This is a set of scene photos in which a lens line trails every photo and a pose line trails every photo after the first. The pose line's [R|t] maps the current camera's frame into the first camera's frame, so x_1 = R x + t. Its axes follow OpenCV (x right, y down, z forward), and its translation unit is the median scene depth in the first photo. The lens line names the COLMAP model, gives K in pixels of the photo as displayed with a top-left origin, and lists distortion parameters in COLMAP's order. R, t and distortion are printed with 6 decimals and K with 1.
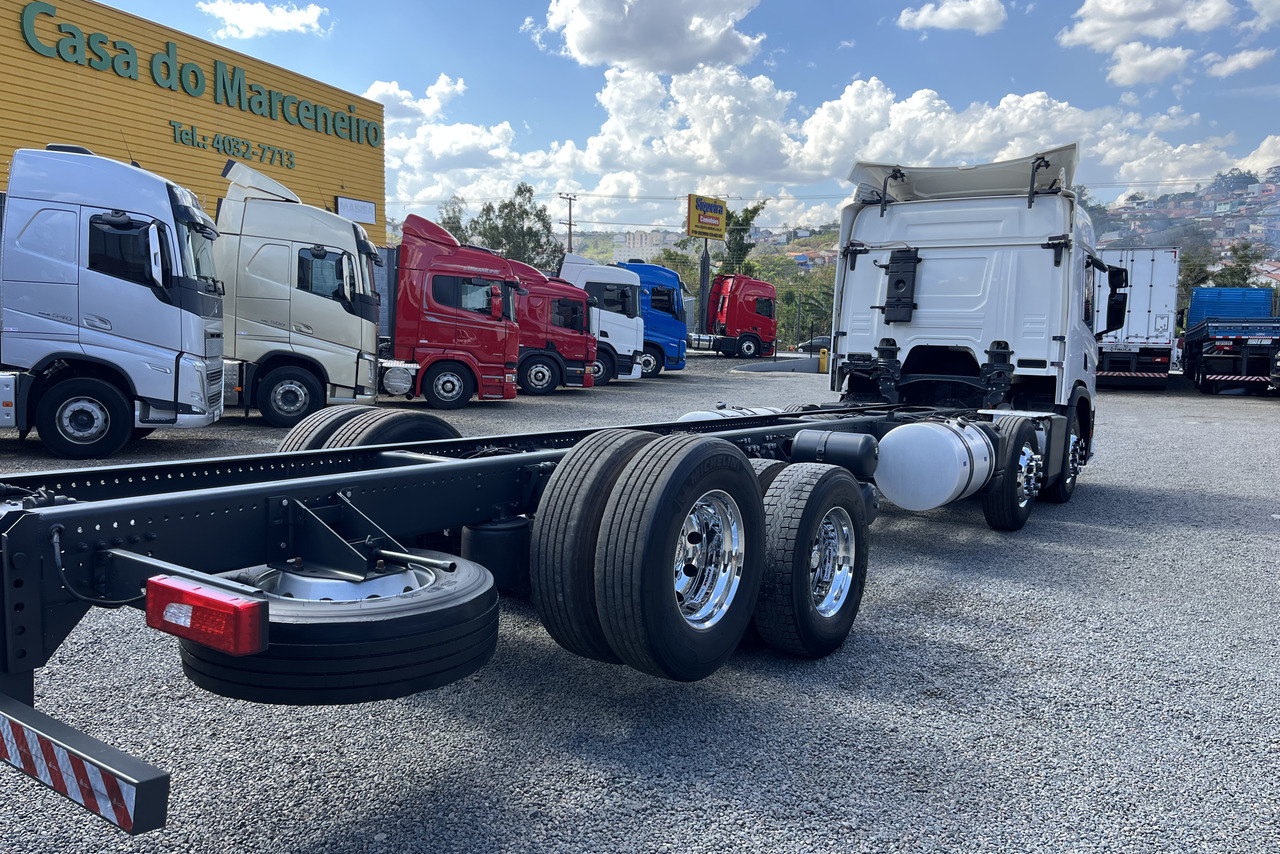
lens RADIAL K [[946.2, 0, 641.6], [0, 946.2, 432.1], [0, 0, 1]] dist [0.017429, 0.000560]
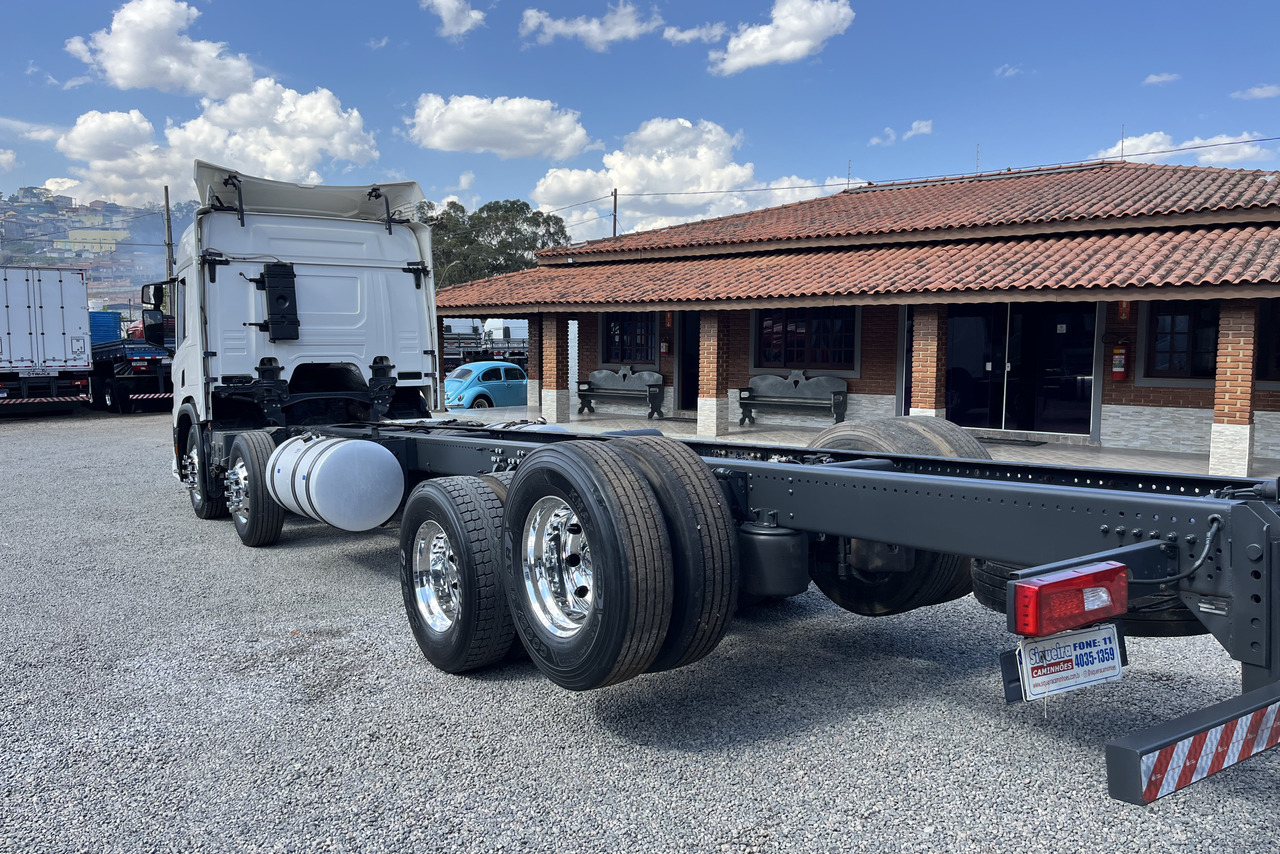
lens RADIAL K [[954.5, 0, 640.0], [0, 954.5, 427.0], [0, 0, 1]] dist [0.008030, -0.005499]
pose [[0.364508, -0.093574, 0.926487, -0.494585], [0.122264, 0.991134, 0.052000, -0.035713], [-0.923139, 0.094322, 0.372717, 0.322605]]
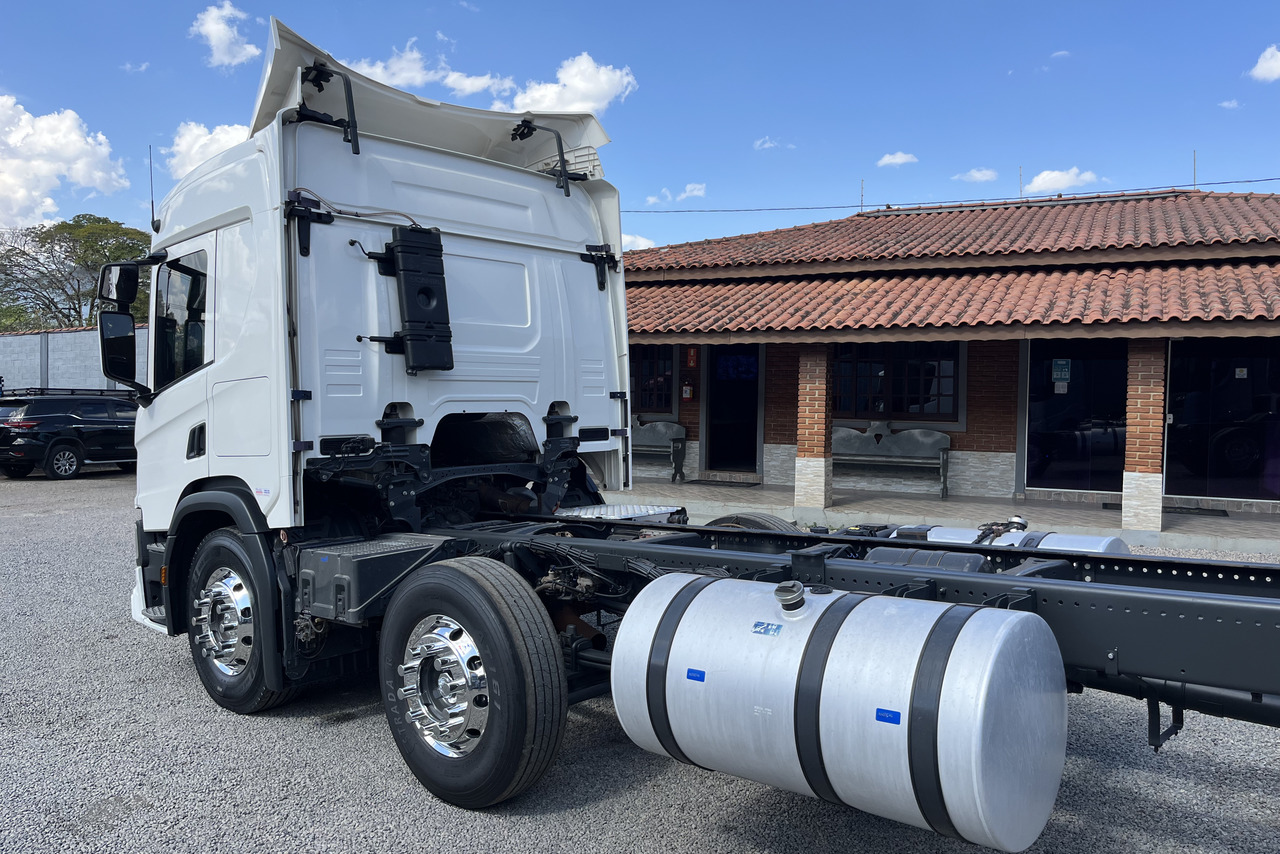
lens RADIAL K [[954.5, 0, 640.0], [0, 954.5, 427.0], [0, 0, 1]] dist [0.008030, -0.005499]
pose [[0.145571, -0.048192, 0.988173, -0.219780], [0.117925, 0.992537, 0.031033, -0.088212], [-0.982295, 0.112013, 0.150168, 0.816189]]
